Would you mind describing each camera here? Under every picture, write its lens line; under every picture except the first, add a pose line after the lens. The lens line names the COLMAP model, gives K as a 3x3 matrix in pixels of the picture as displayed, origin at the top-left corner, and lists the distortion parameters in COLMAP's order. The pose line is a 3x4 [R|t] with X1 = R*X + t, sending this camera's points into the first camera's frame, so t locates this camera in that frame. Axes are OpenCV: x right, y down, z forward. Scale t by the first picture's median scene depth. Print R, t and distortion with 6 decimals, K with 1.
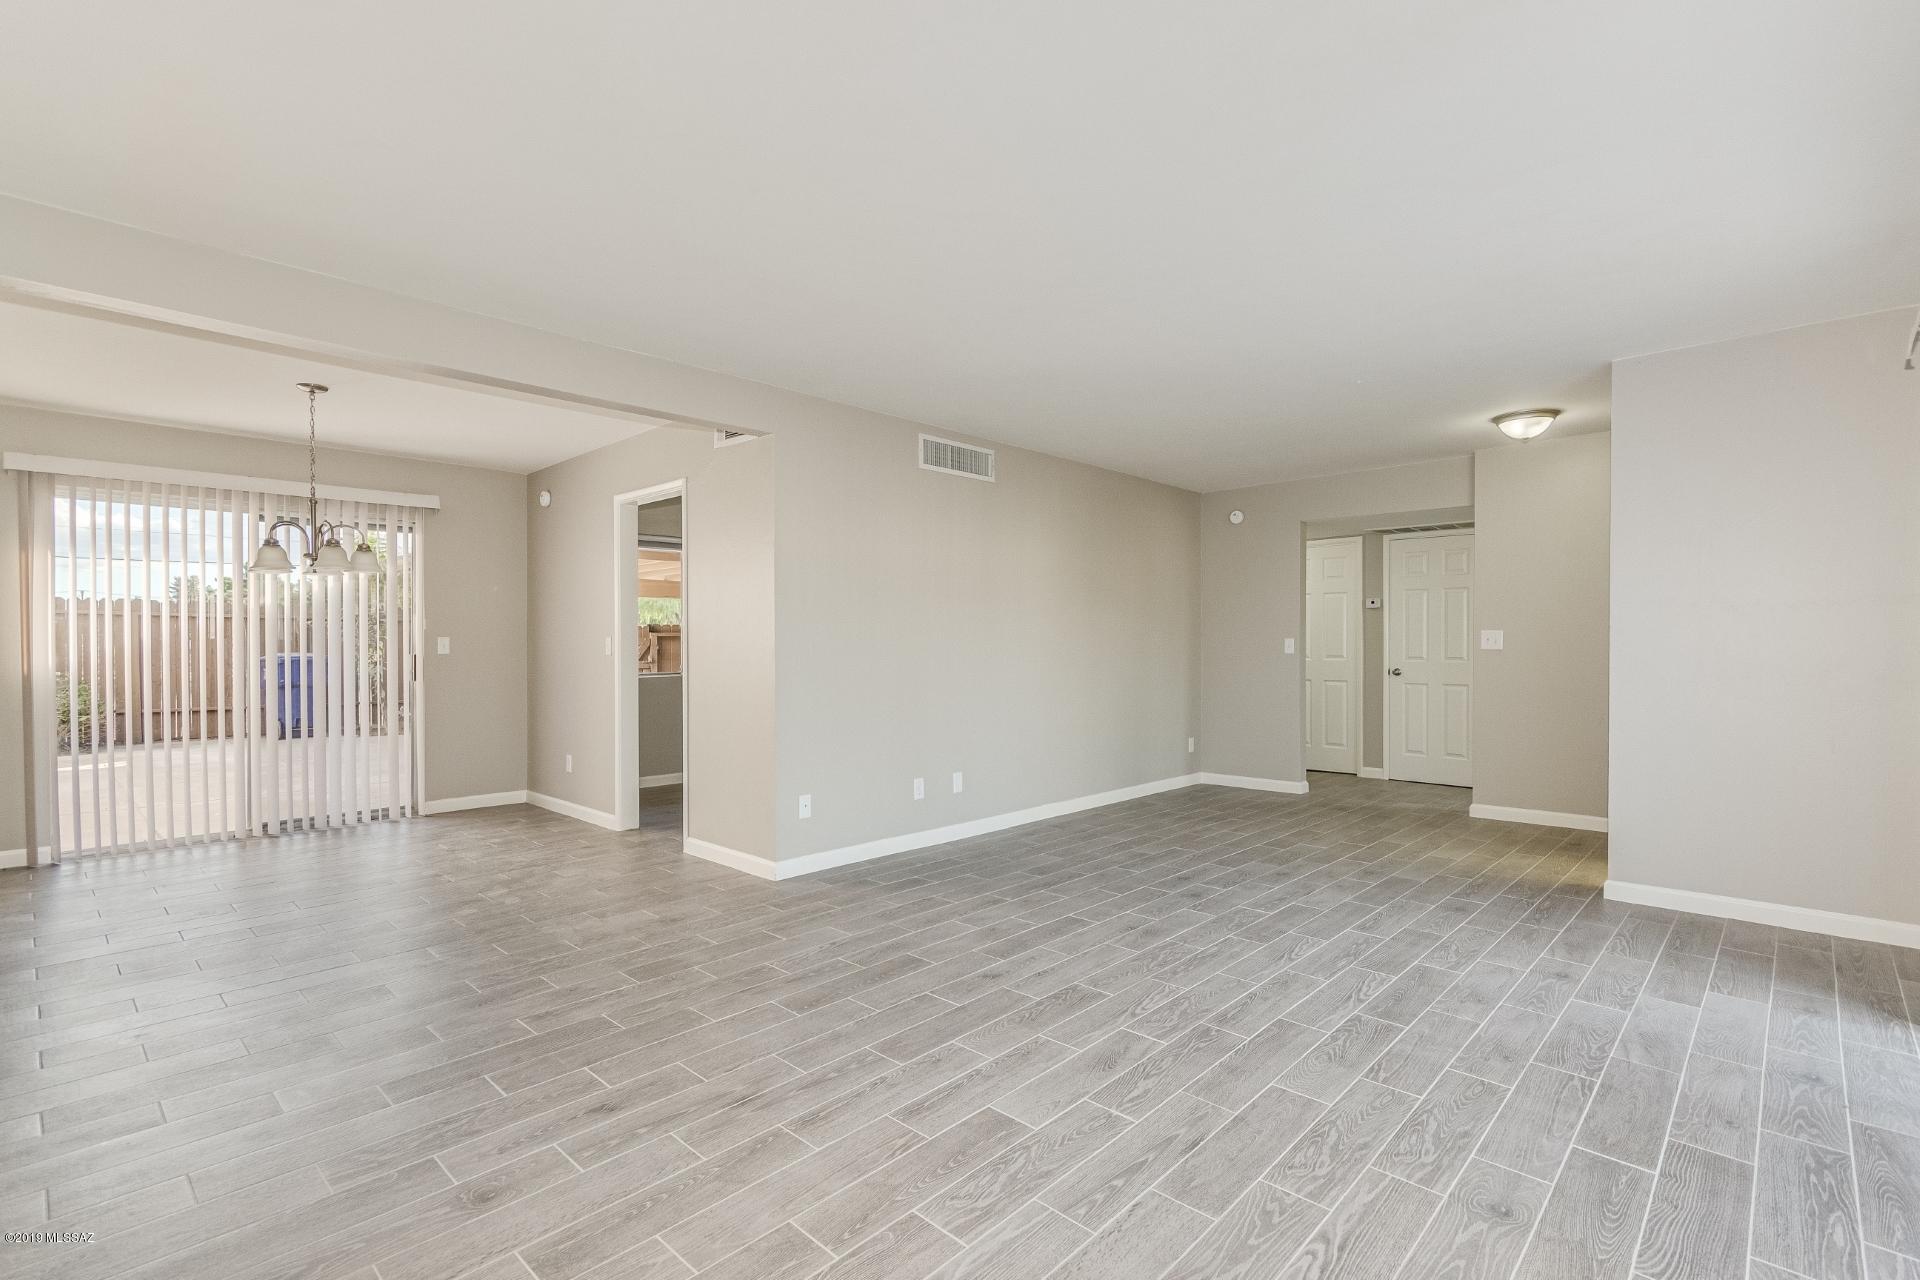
lens RADIAL K [[888.8, 0, 965.0], [0, 888.8, 657.8], [0, 0, 1]] dist [0.002758, 0.000302]
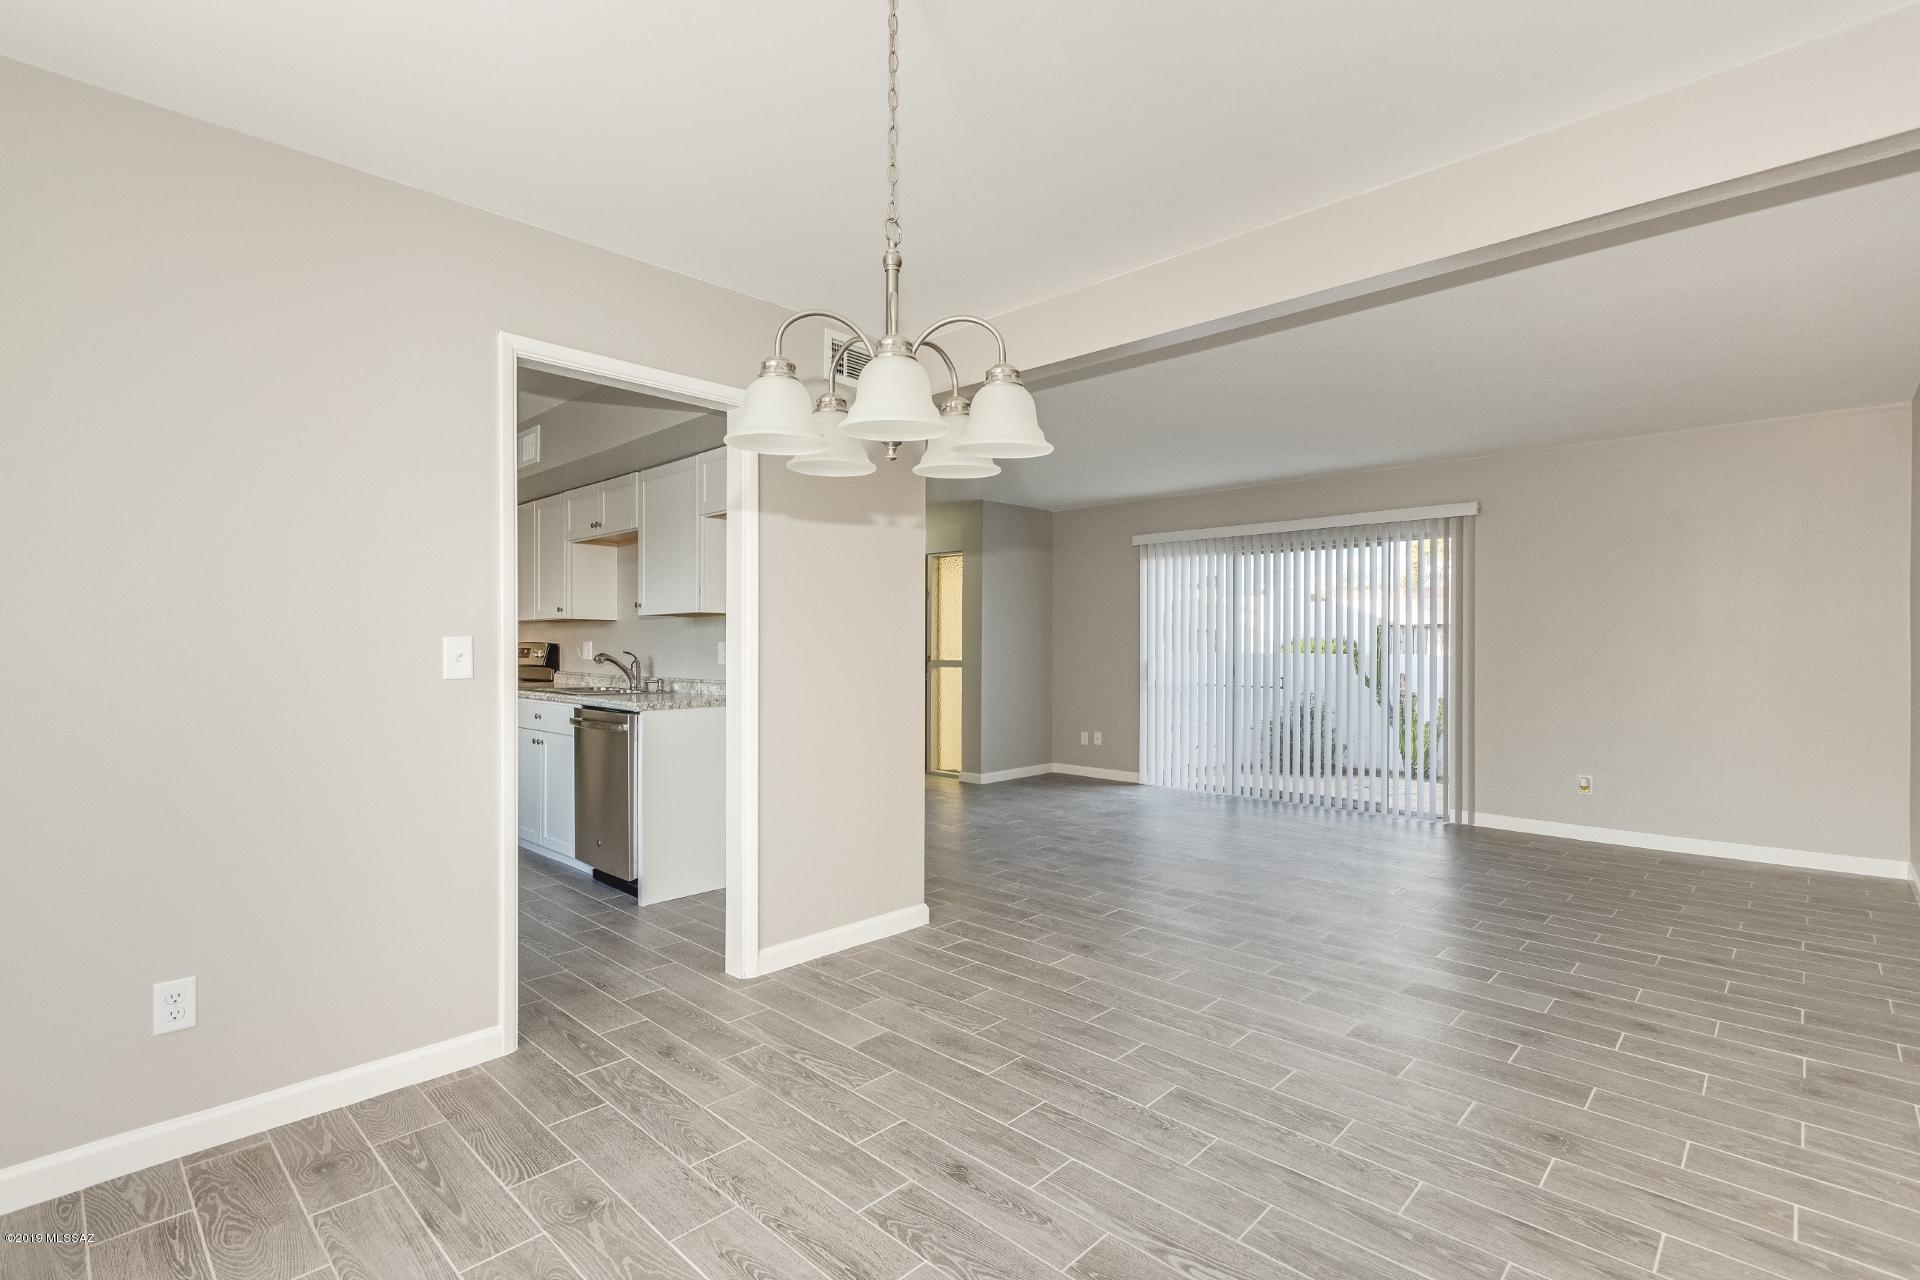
lens RADIAL K [[888.8, 0, 962.0], [0, 888.8, 637.9], [0, 0, 1]] dist [0.002758, 0.000302]
pose [[0.008824, 0.011490, 0.999895, -1.230192], [0.018140, 0.999768, -0.011648, -0.017059], [-0.999797, 0.018241, 0.008613, 1.089826]]
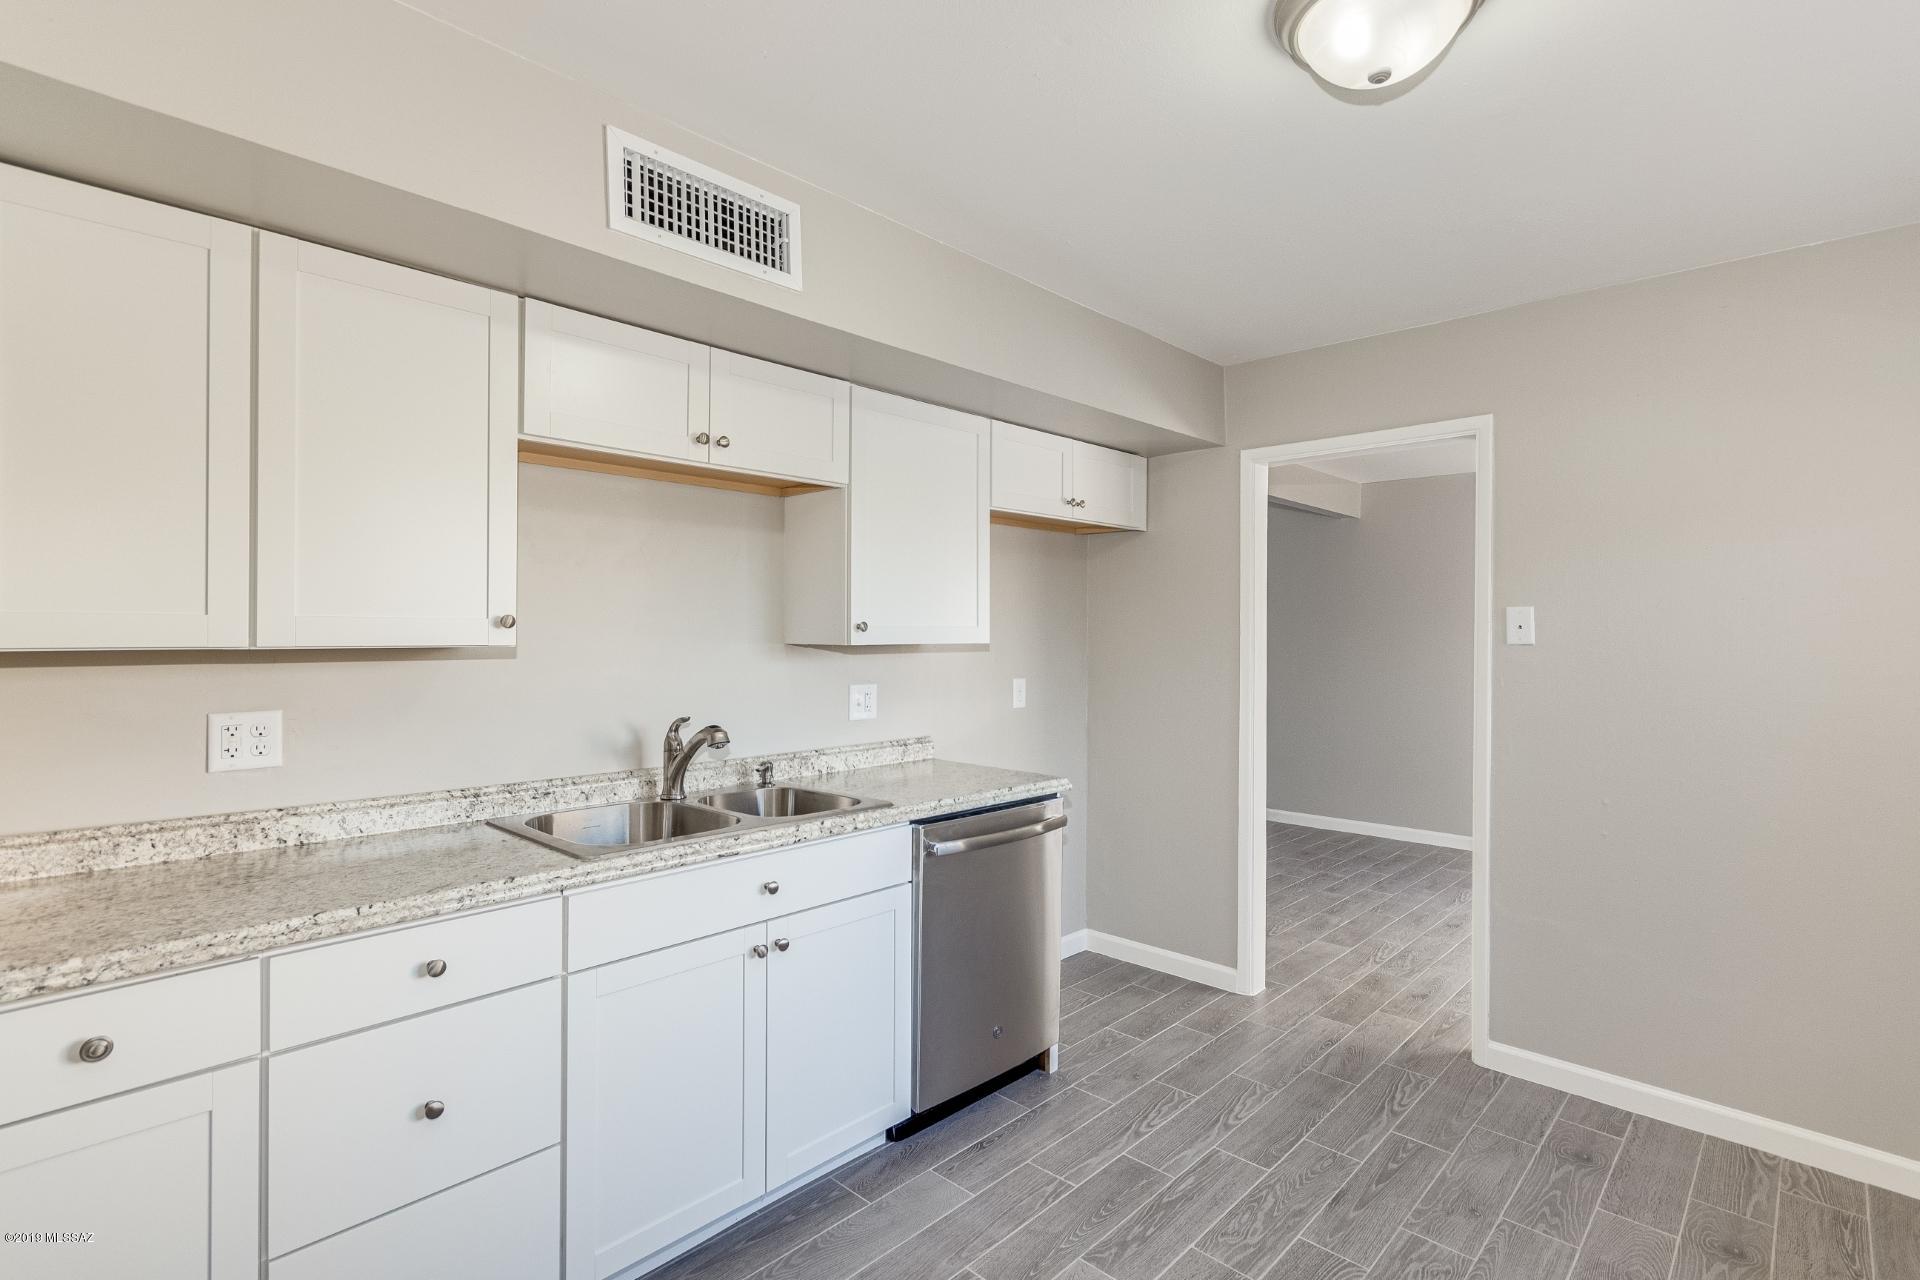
lens RADIAL K [[888.8, 0, 967.2], [0, 888.8, 634.3], [0, 0, 1]] dist [0.002758, 0.000302]
pose [[-0.999881, -0.000606, 0.015394, -0.124497], [-0.000314, 0.999819, 0.019015, -0.092601], [-0.015403, 0.019008, -0.999701, 2.203737]]
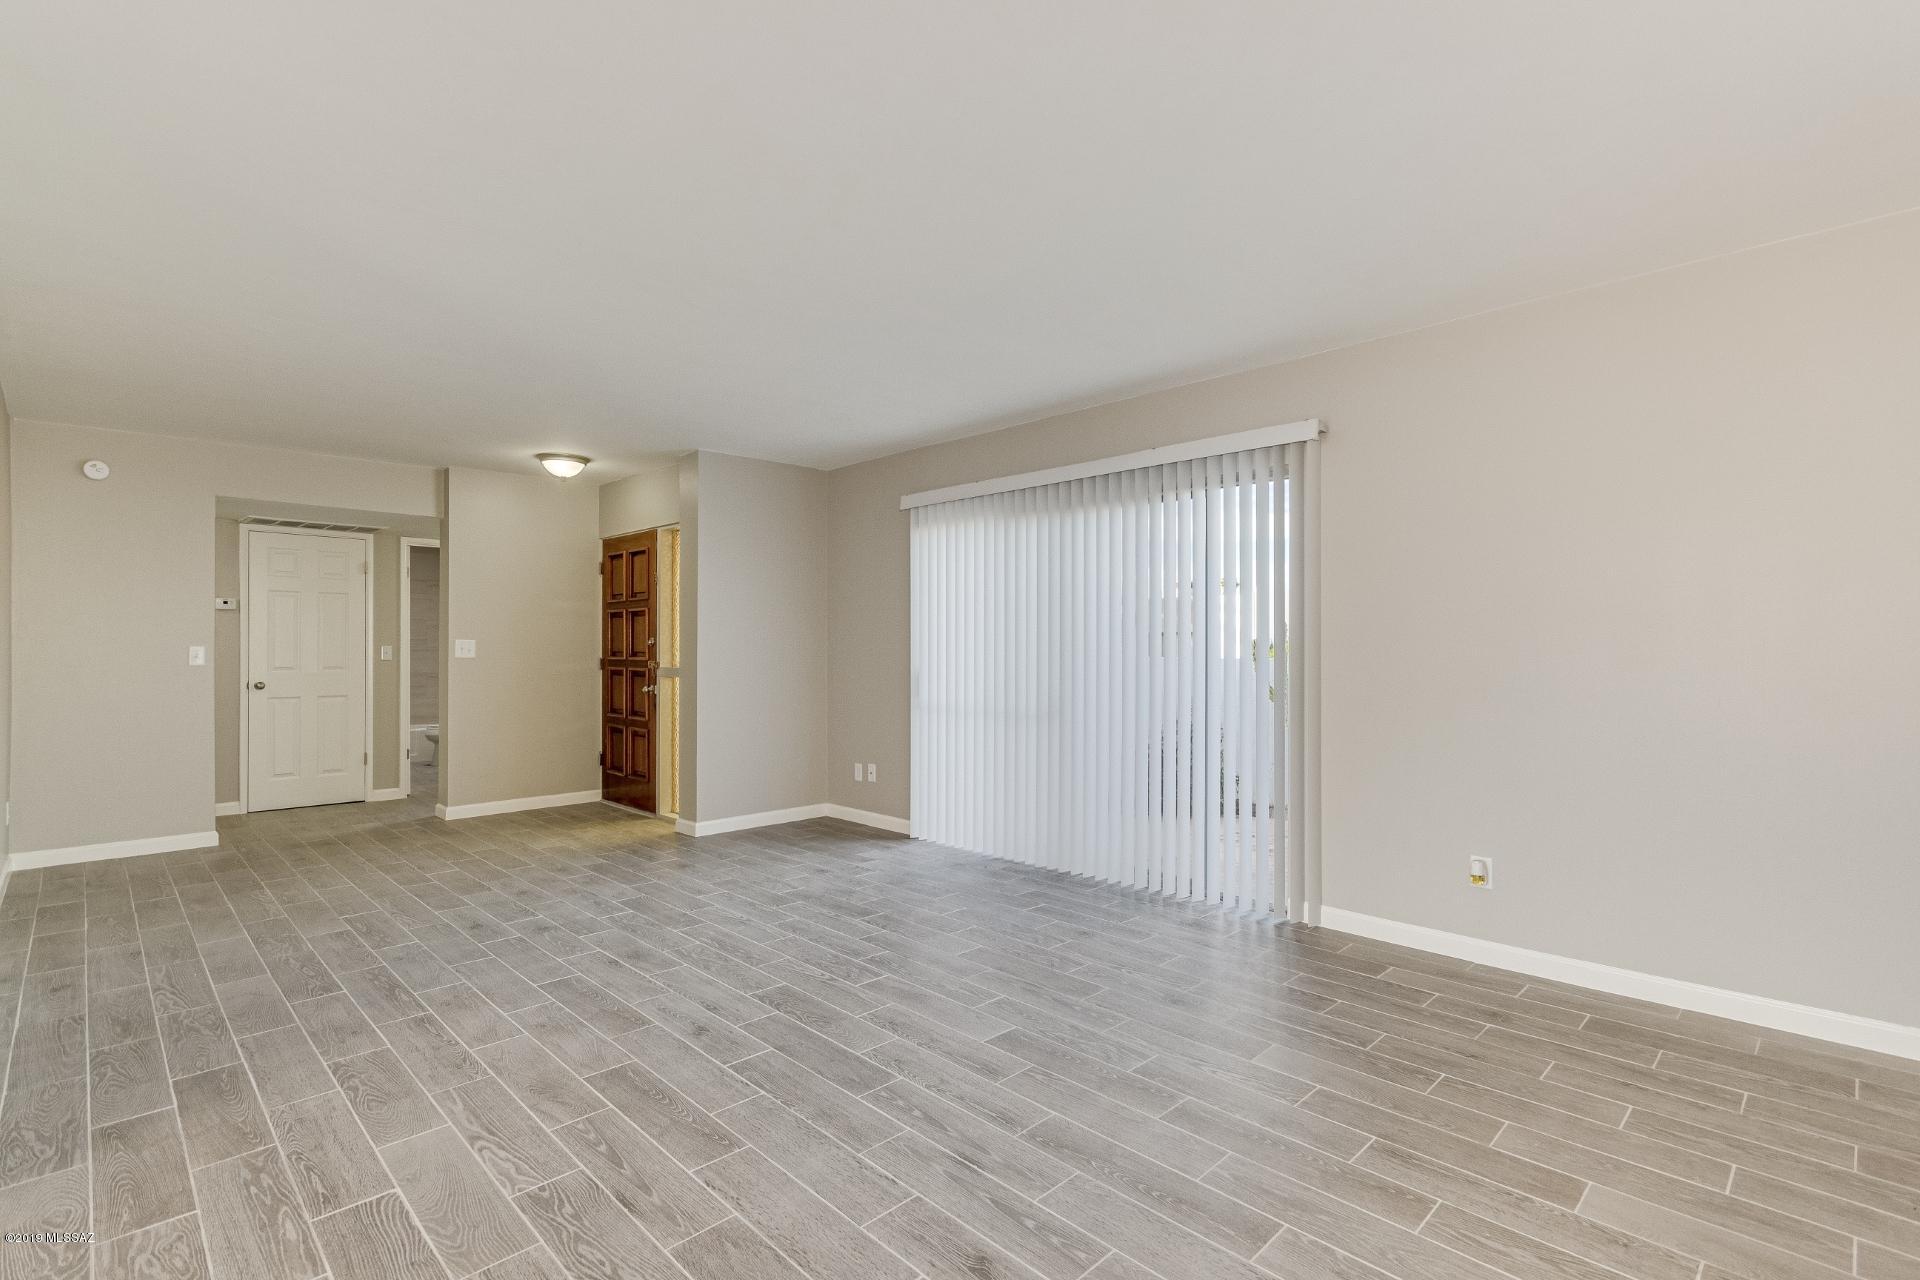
lens RADIAL K [[888.8, 0, 963.3], [0, 888.8, 644.4], [0, 0, 1]] dist [0.002758, 0.000302]
pose [[0.040895, 0.005911, 0.999146, -0.681425], [0.019467, 0.999788, -0.006712, -0.009094], [-0.998974, 0.019725, 0.040771, 0.569838]]
